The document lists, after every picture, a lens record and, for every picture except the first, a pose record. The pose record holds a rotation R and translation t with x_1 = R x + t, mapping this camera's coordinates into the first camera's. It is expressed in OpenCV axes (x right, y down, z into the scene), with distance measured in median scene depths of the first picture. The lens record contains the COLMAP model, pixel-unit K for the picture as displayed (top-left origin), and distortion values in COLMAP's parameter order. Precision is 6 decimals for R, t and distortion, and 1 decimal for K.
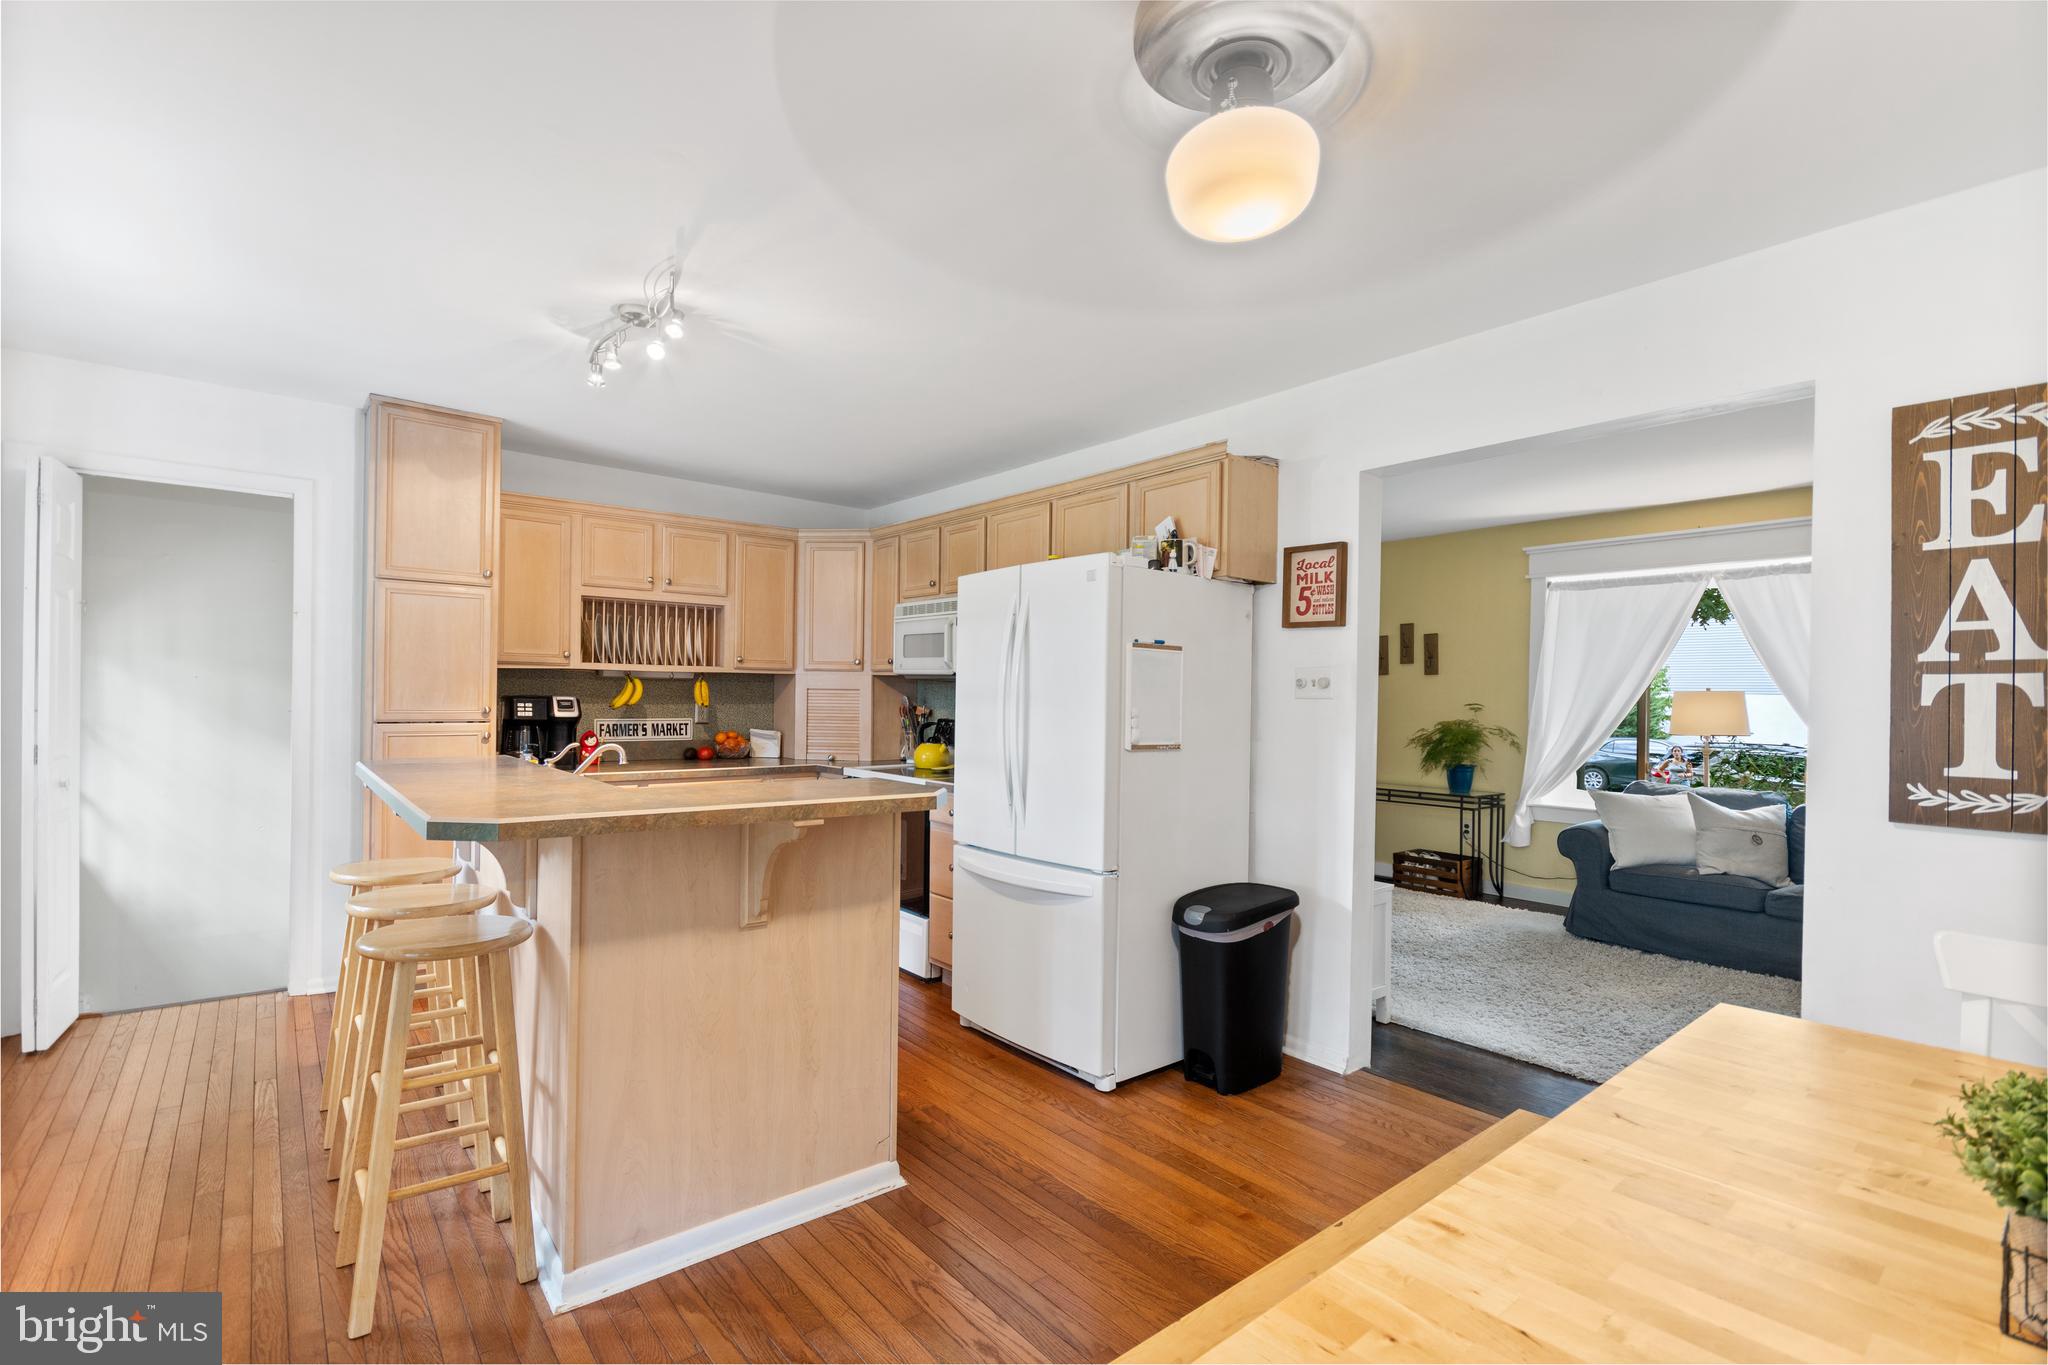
lens RADIAL K [[922.6, 0, 1027.8], [0, 922.6, 694.3], [0, 0, 1]] dist [-0.012034, -0.000092]
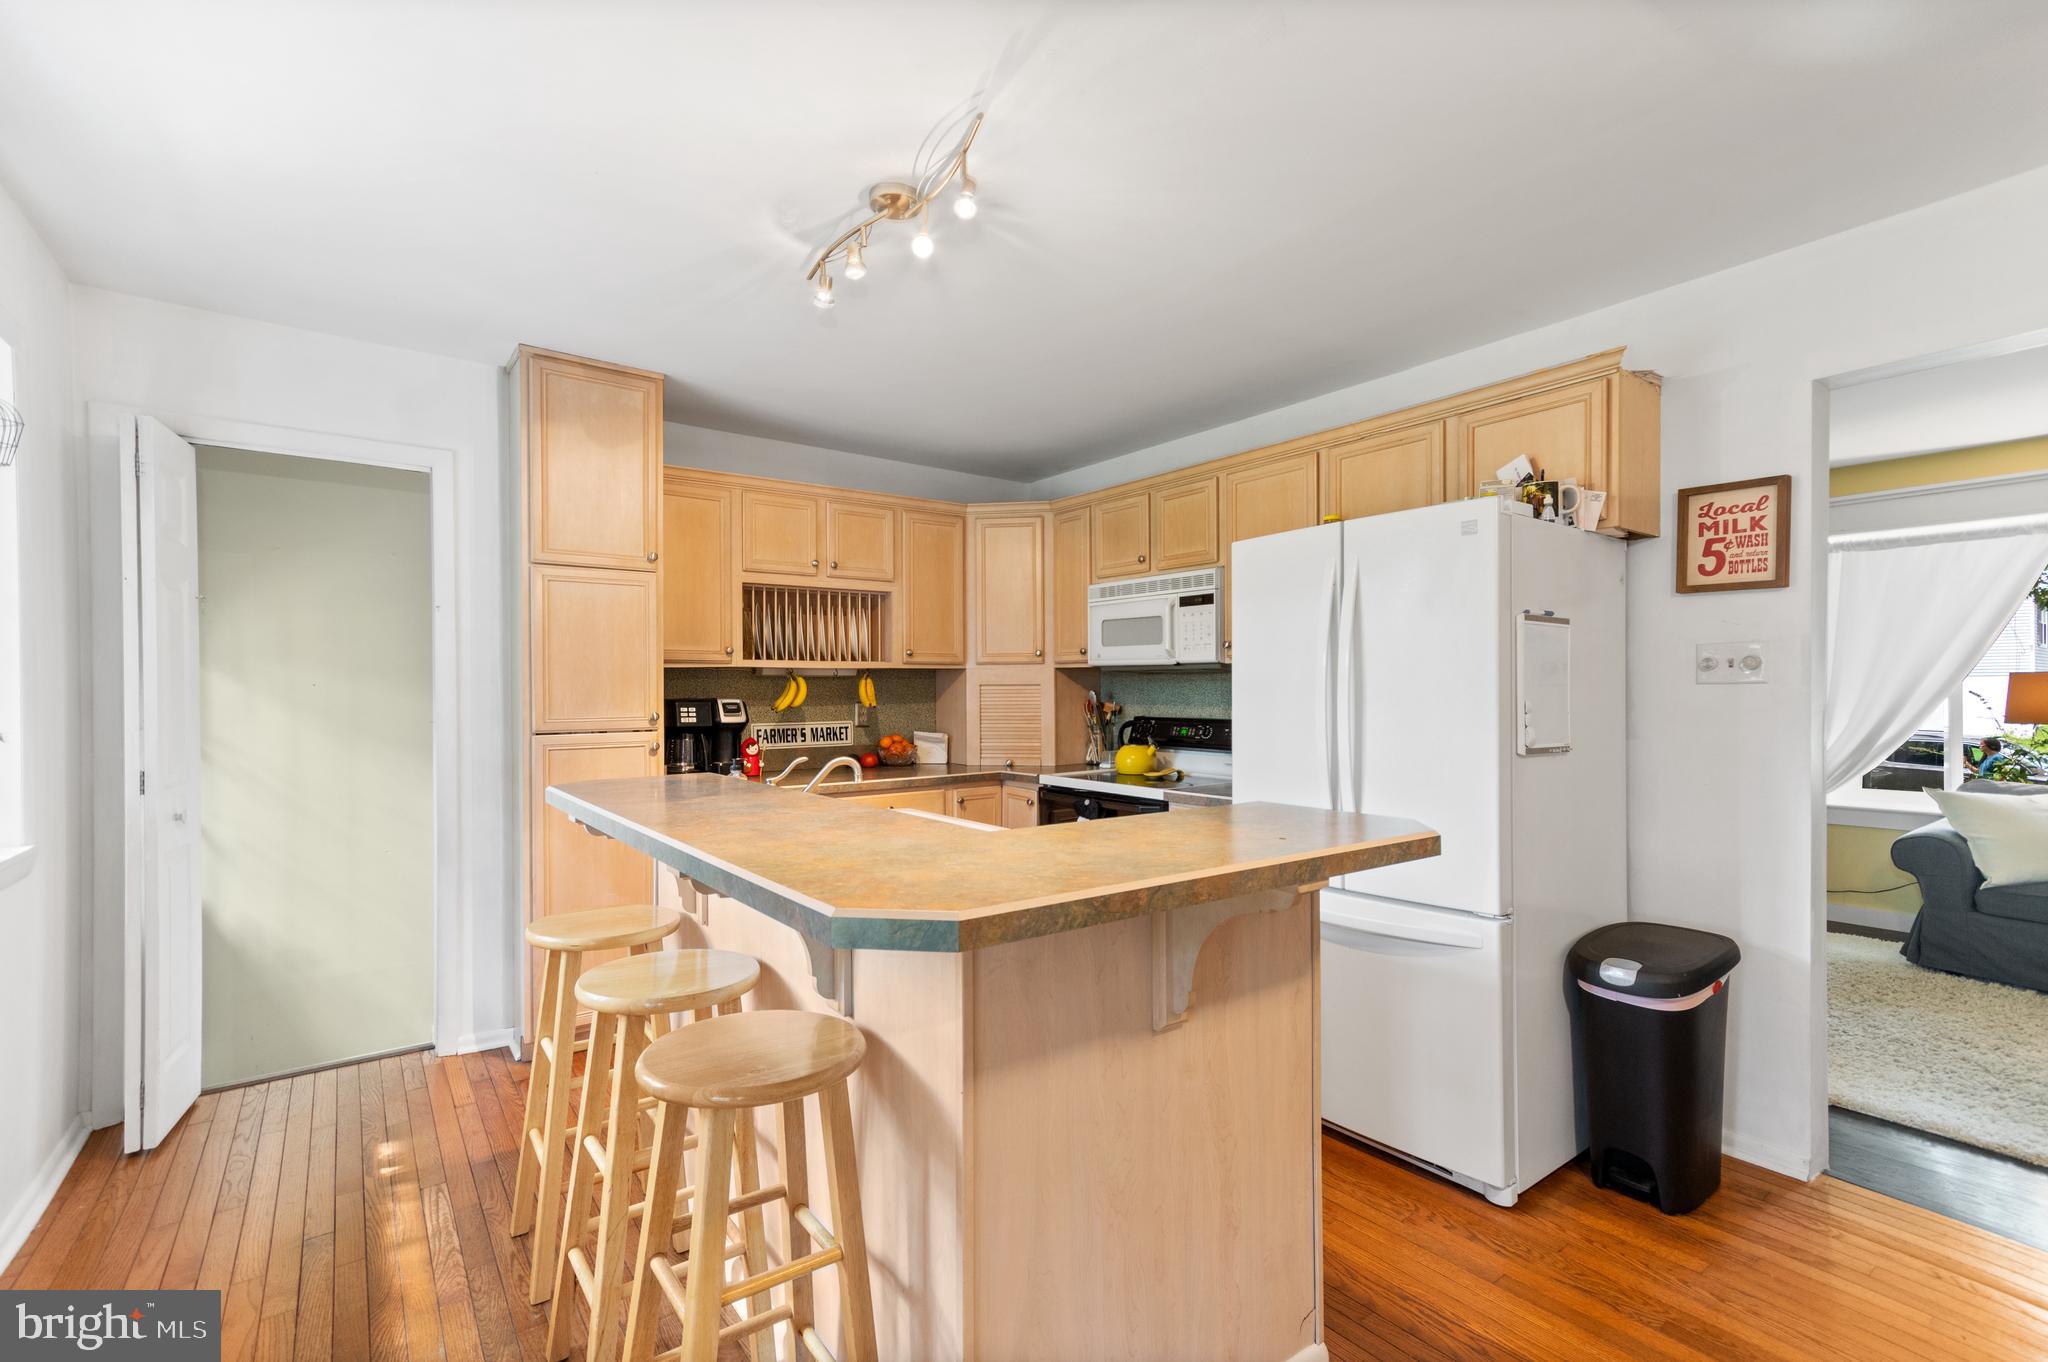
lens RADIAL K [[924.0, 0, 1028.3], [0, 924.0, 689.5], [0, 0, 1]] dist [0.002115, 0.000825]
pose [[0.998127, -0.019359, -0.058027, -0.180999], [0.019430, 0.999811, 0.000660, -0.001643], [0.058004, -0.001786, 0.998315, 0.154003]]
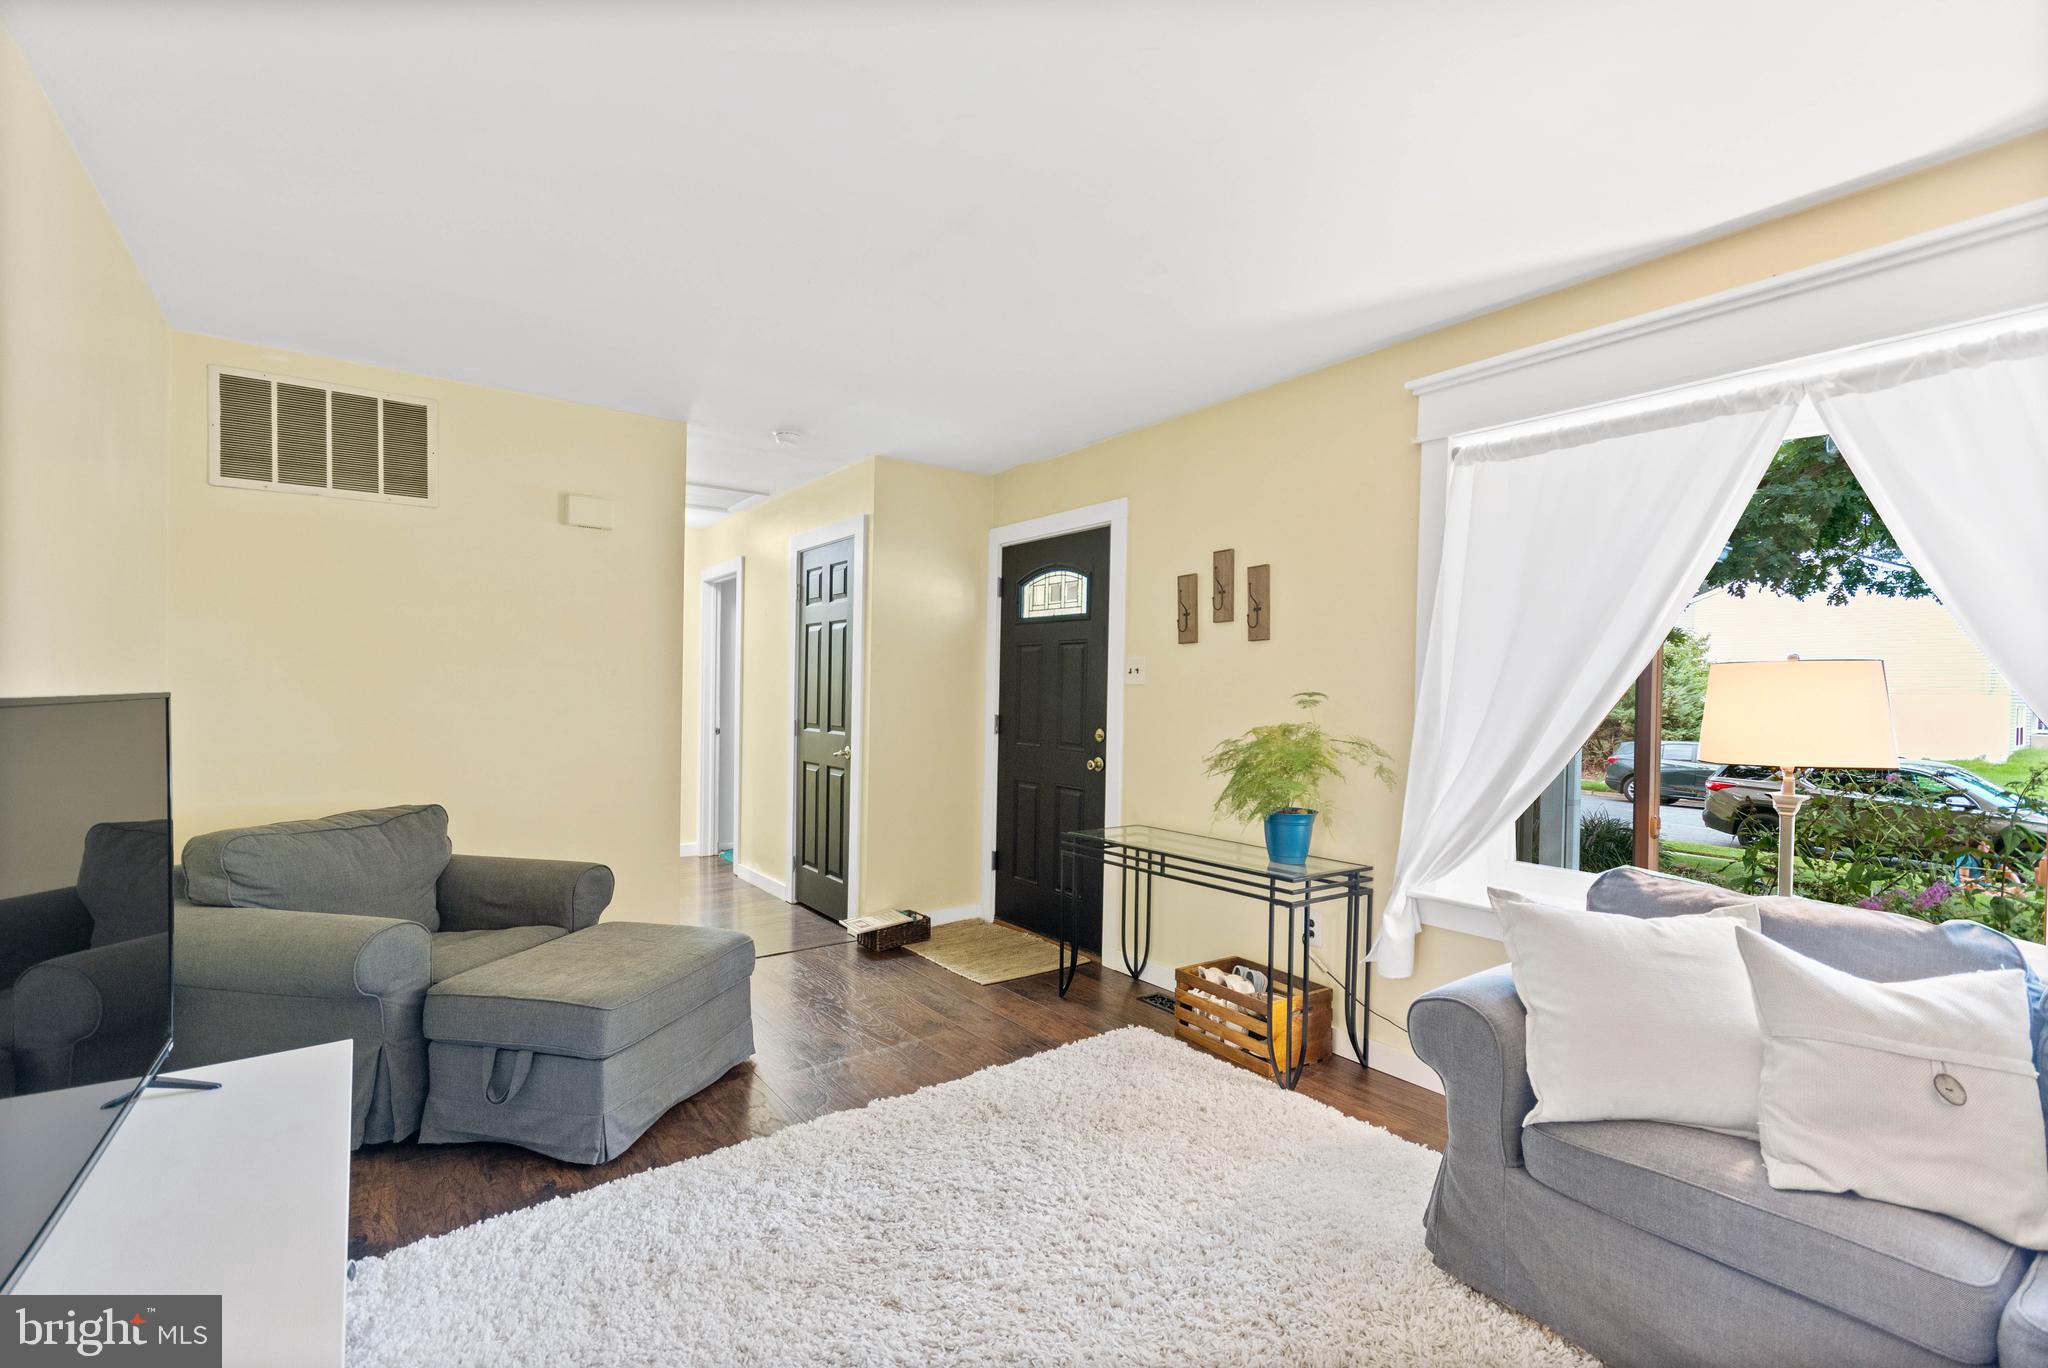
lens RADIAL K [[924.0, 0, 1028.3], [0, 924.0, 692.5], [0, 0, 1]] dist [0.002115, 0.000825]
pose [[0.999078, 0.003474, -0.042793, 0.518256], [-0.003256, 0.999981, 0.005168, 0.012401], [0.042810, -0.005024, 0.999071, 0.707643]]
